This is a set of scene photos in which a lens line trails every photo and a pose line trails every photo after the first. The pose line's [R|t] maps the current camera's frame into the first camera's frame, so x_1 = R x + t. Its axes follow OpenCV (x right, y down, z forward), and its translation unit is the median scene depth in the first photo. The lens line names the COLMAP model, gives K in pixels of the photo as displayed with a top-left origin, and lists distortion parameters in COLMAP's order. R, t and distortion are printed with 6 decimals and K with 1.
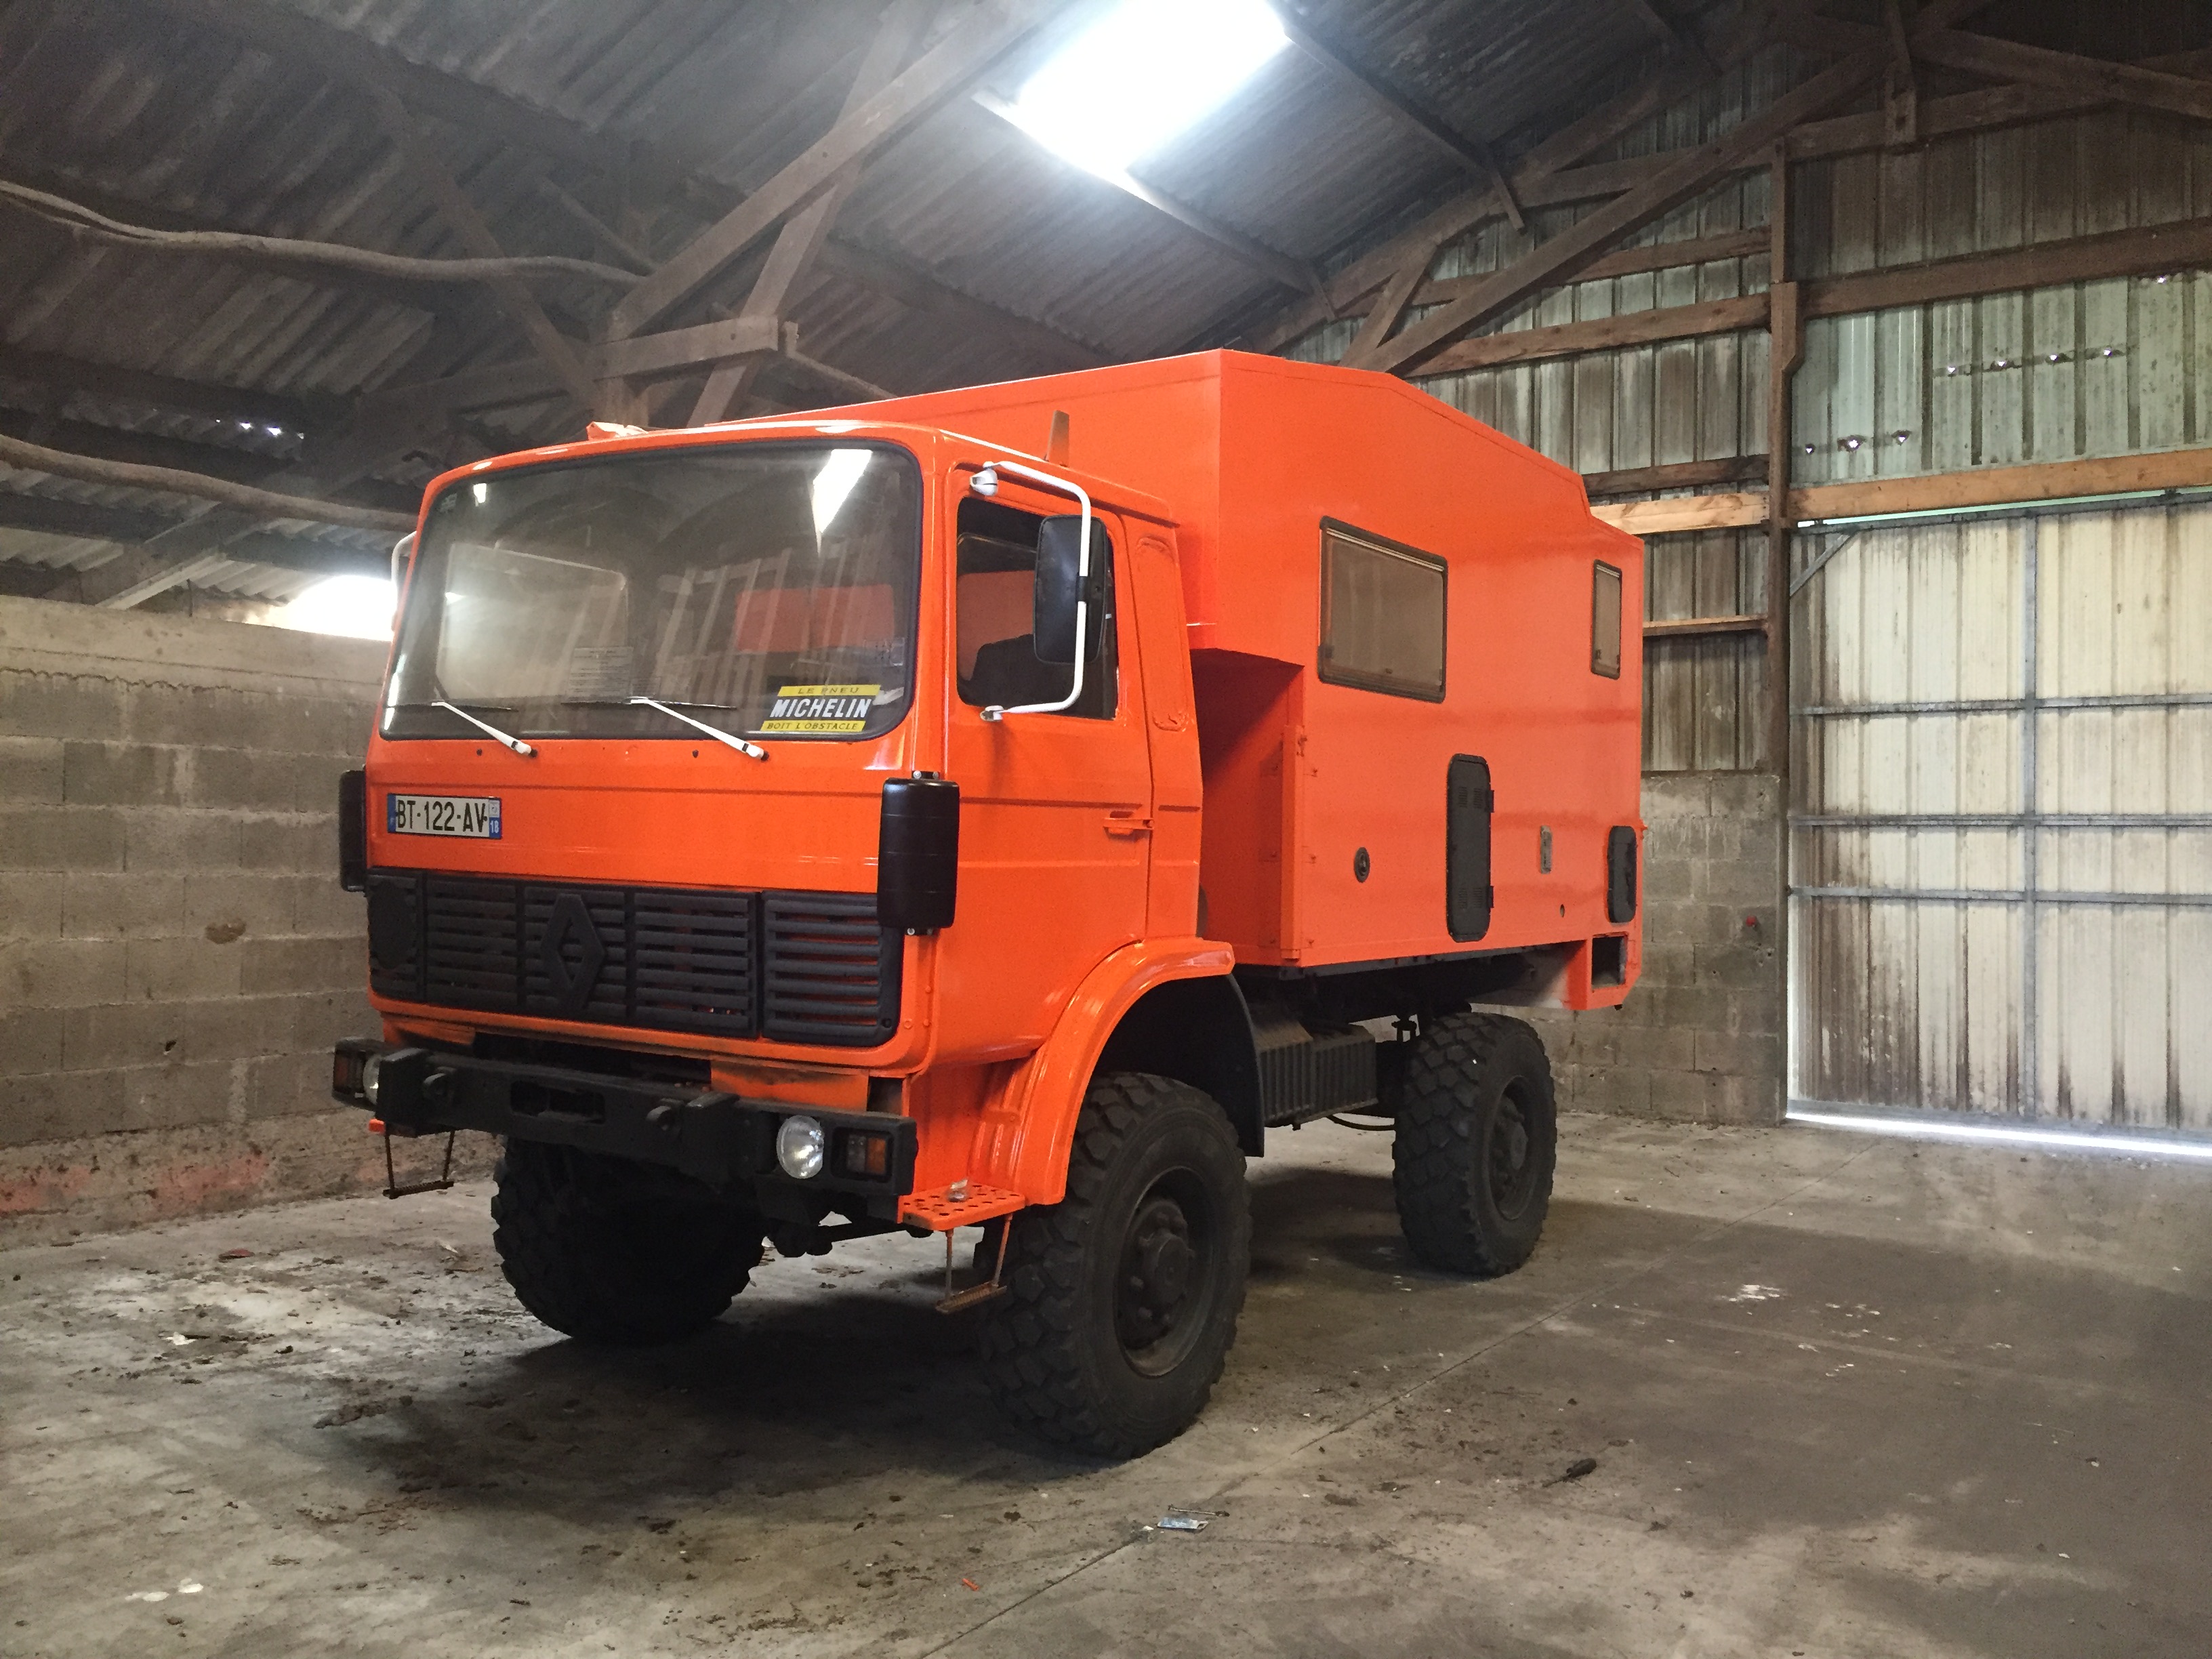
lens RADIAL K [[1884.9, 0, 1106.0], [0, 1884.9, 829.5], [0, 0, 1]] dist [0.088022, -0.123753]
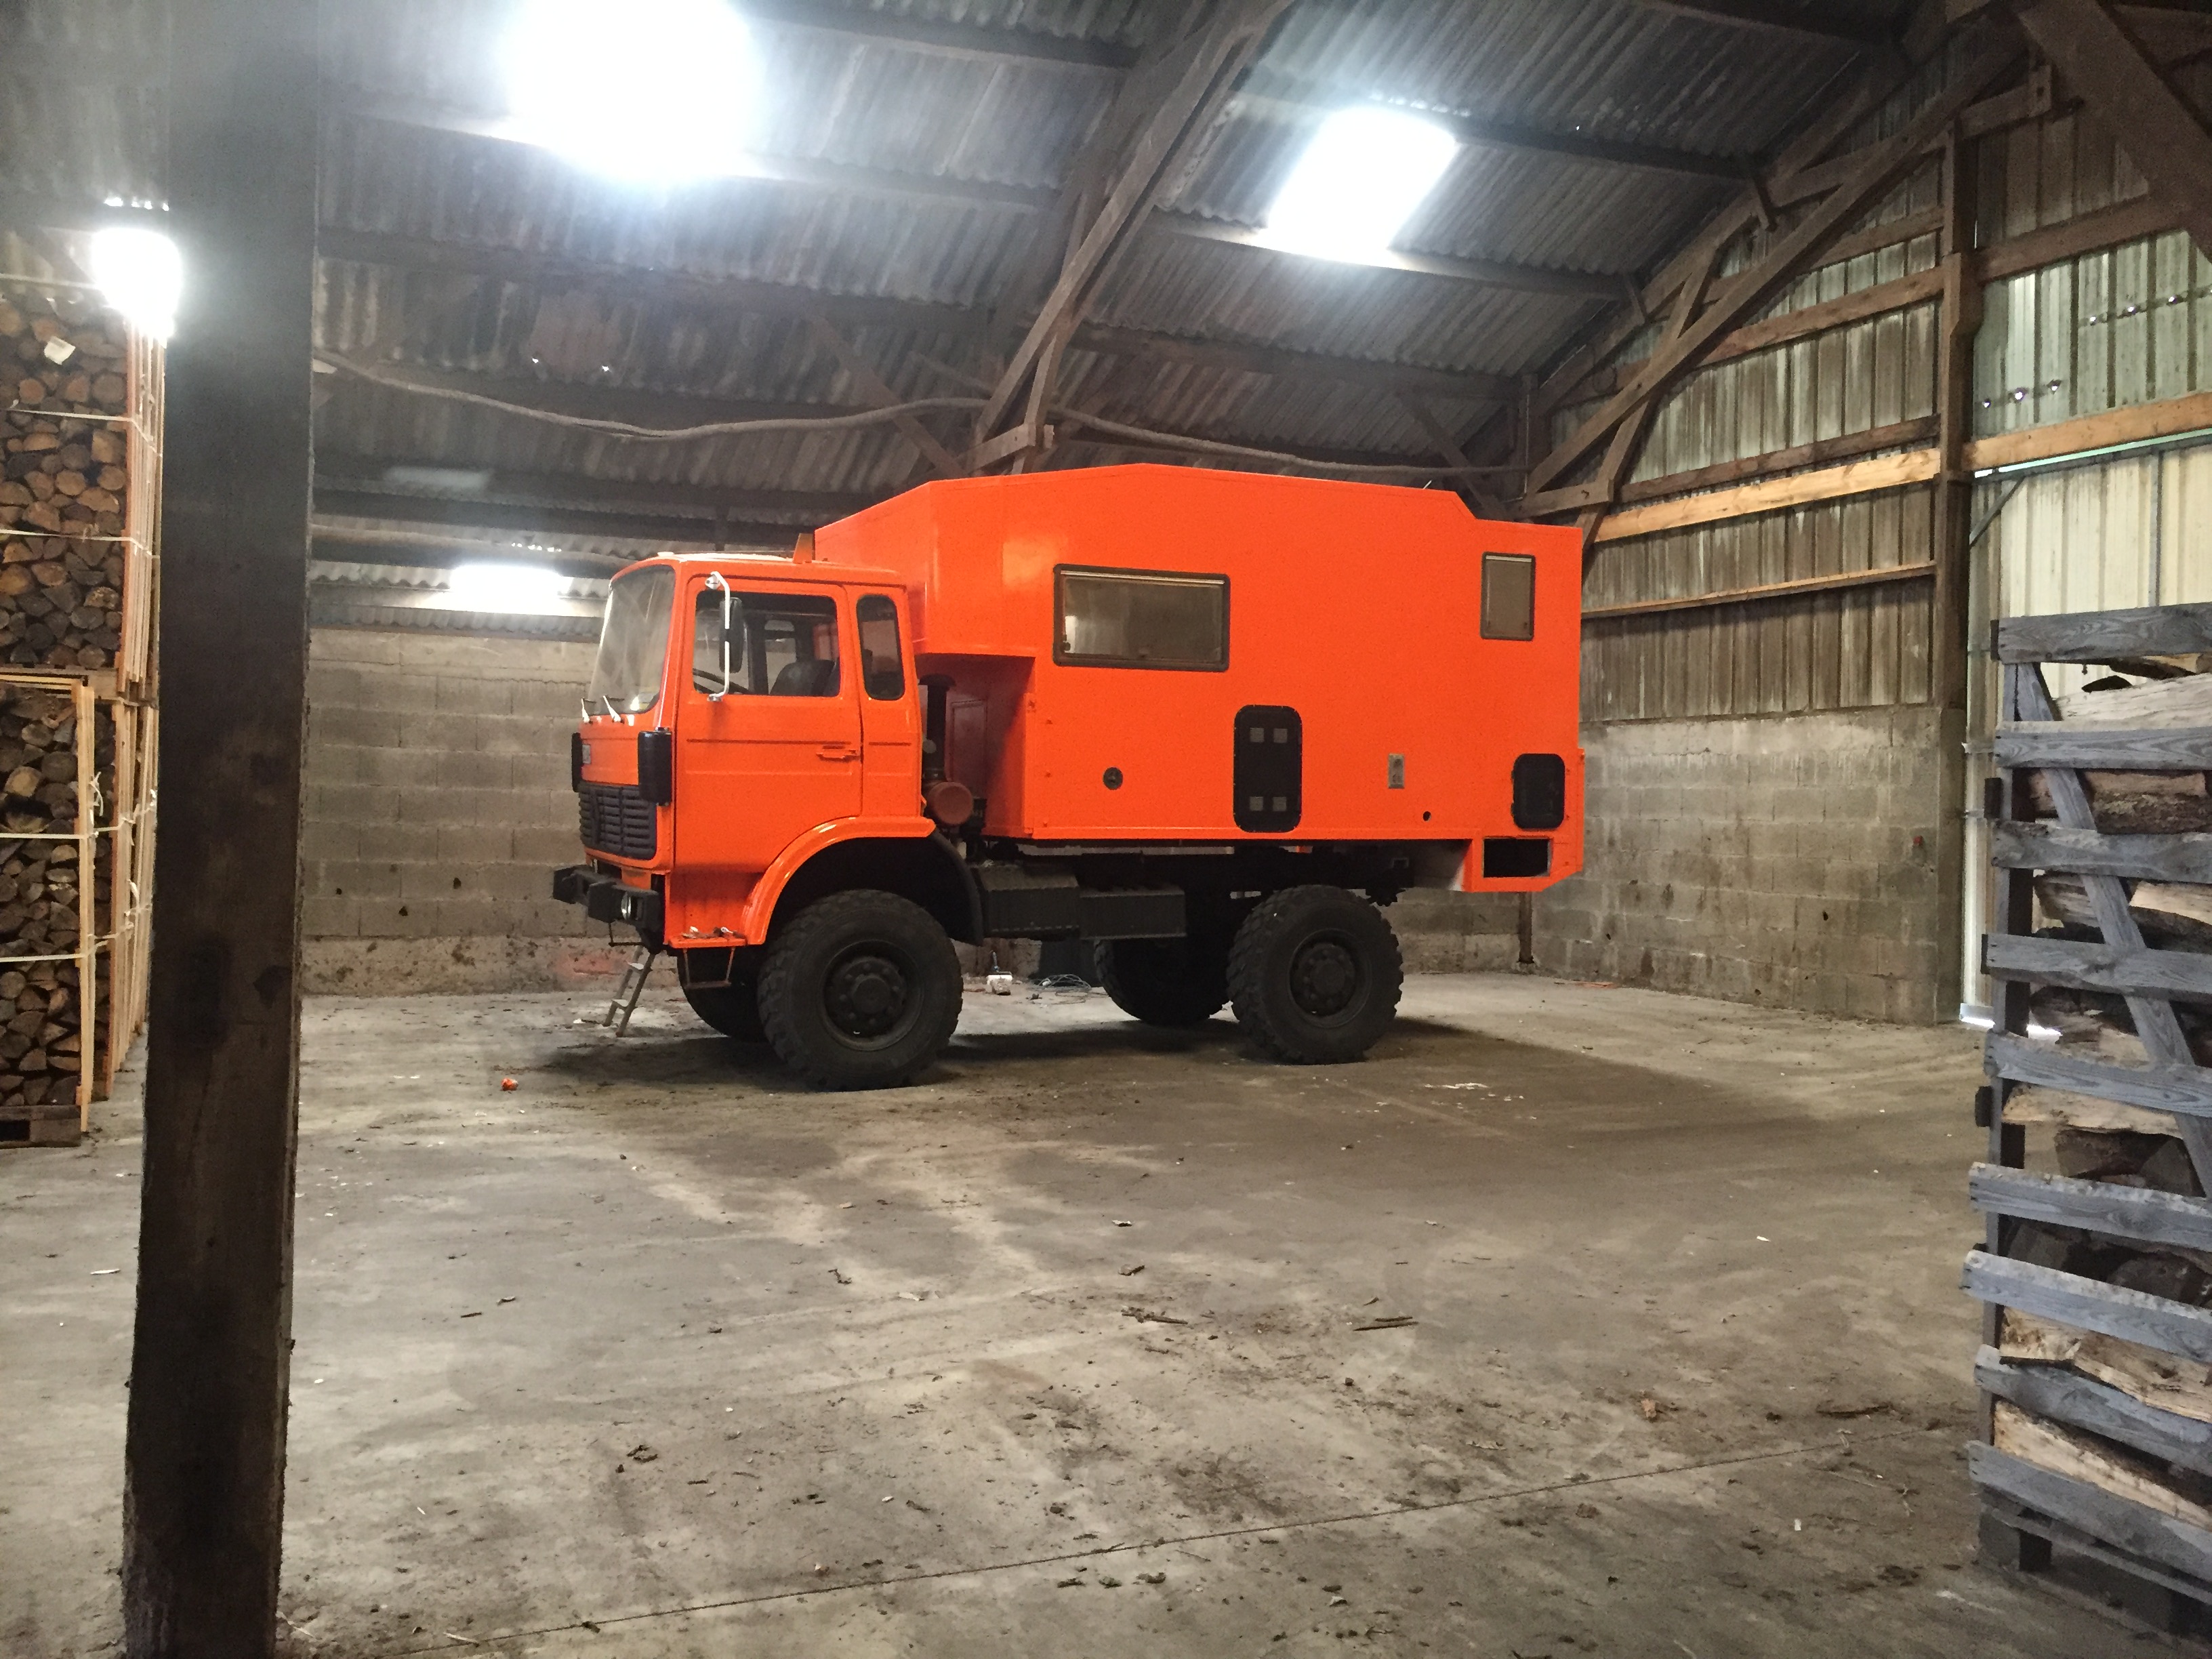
lens RADIAL K [[1884.9, 0, 1106.0], [0, 1884.9, 829.5], [0, 0, 1]] dist [0.088022, -0.123753]
pose [[0.842466, 0.006141, -0.538714, 0.547793], [0.006530, 0.999745, 0.021609, 0.015038], [0.538709, -0.021723, 0.842212, -0.188744]]
